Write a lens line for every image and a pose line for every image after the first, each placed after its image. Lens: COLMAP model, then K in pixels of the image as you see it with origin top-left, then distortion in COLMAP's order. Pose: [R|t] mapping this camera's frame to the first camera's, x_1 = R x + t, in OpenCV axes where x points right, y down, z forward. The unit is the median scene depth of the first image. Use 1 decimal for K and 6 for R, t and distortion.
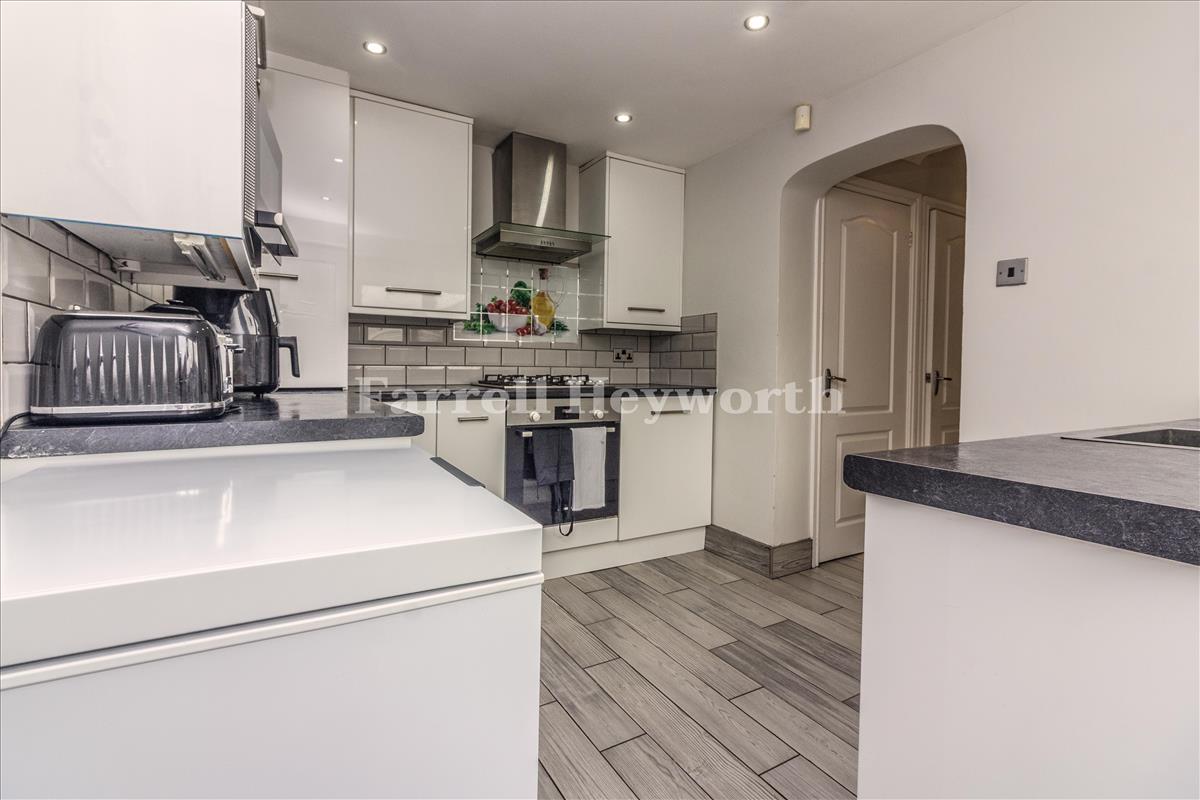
lens RADIAL K [[546.4, 0, 597.6], [0, 546.4, 383.0], [0, 0, 1]] dist [0.003096, 0.000335]
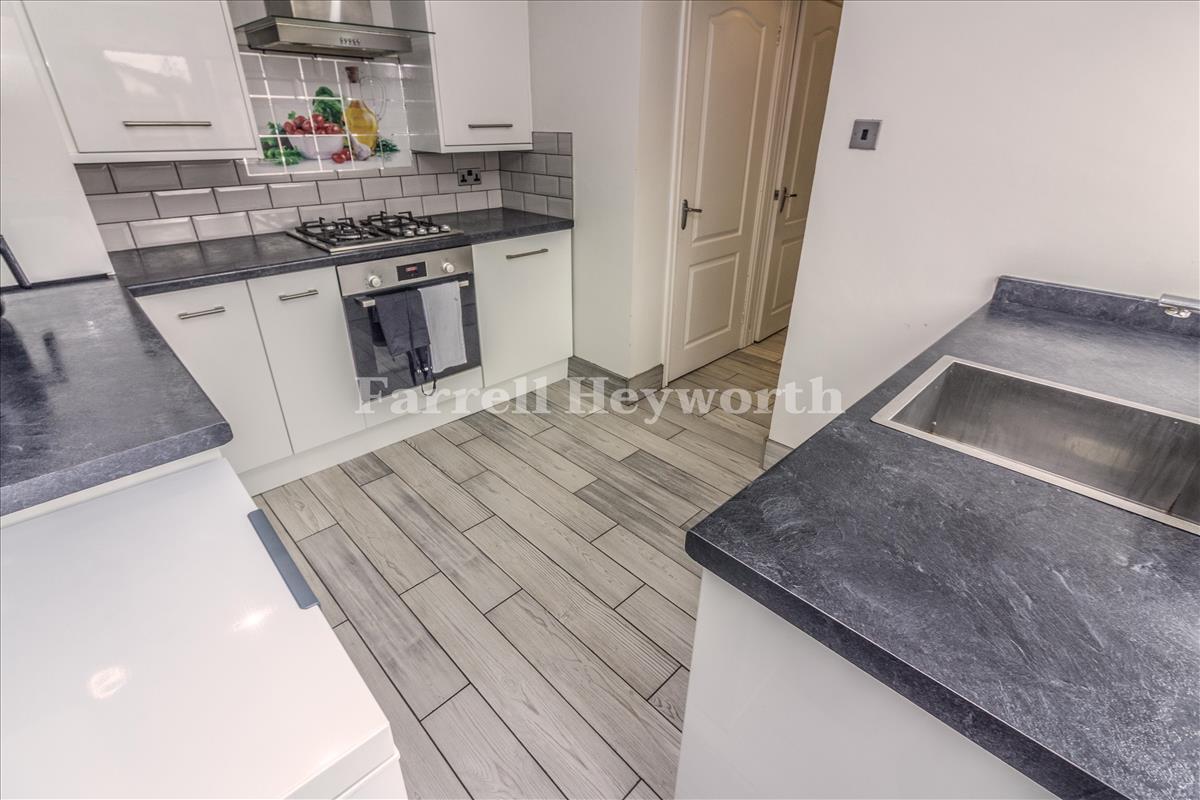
lens RADIAL K [[539.8, 0, 598.8], [0, 539.8, 382.6], [0, 0, 1]] dist [0.005429, 0.000263]
pose [[0.968540, -0.113978, 0.221224, 0.023884], [0.011754, 0.908911, 0.416824, -0.140749], [-0.248581, -0.401110, 0.881656, 0.063509]]
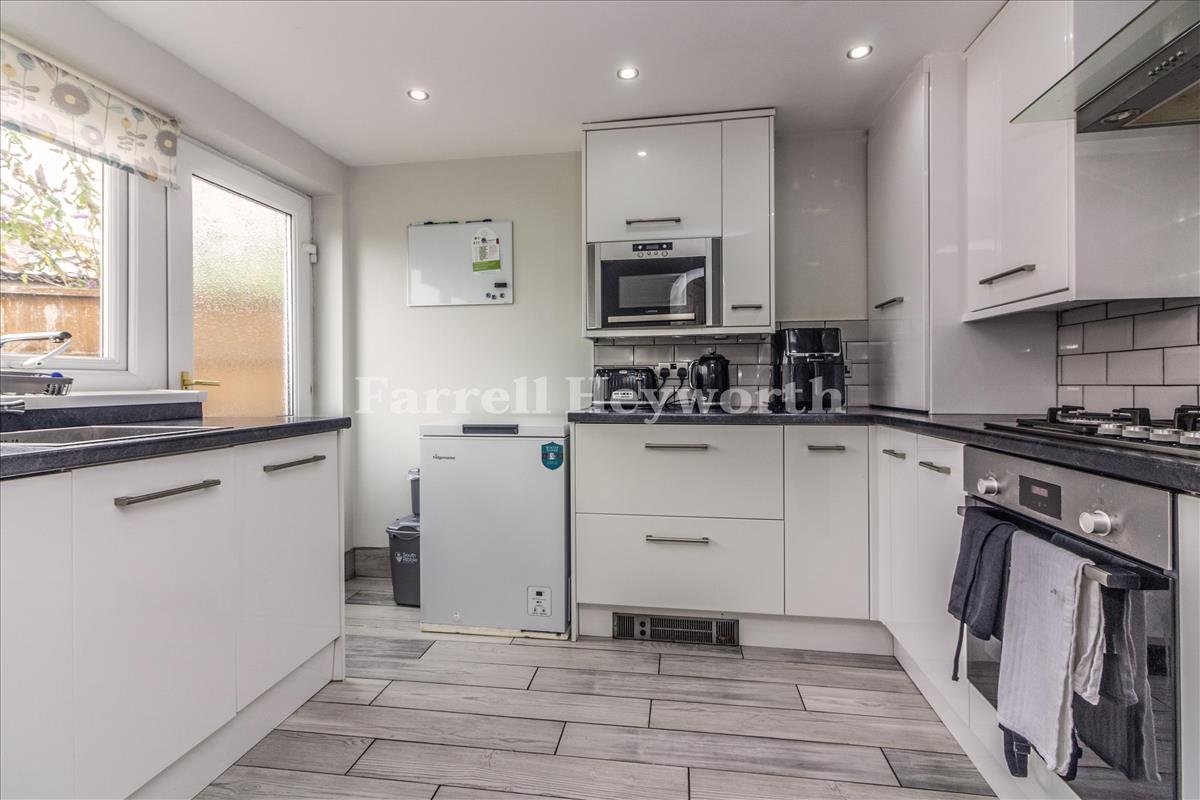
lens RADIAL K [[546.4, 0, 597.6], [0, 546.4, 383.0], [0, 0, 1]] dist [0.003096, 0.000335]
pose [[-0.628353, -0.011693, -0.777840, 0.474965], [-0.020399, 0.999791, 0.001450, -0.026619], [0.777661, 0.016778, -0.628460, 0.962004]]
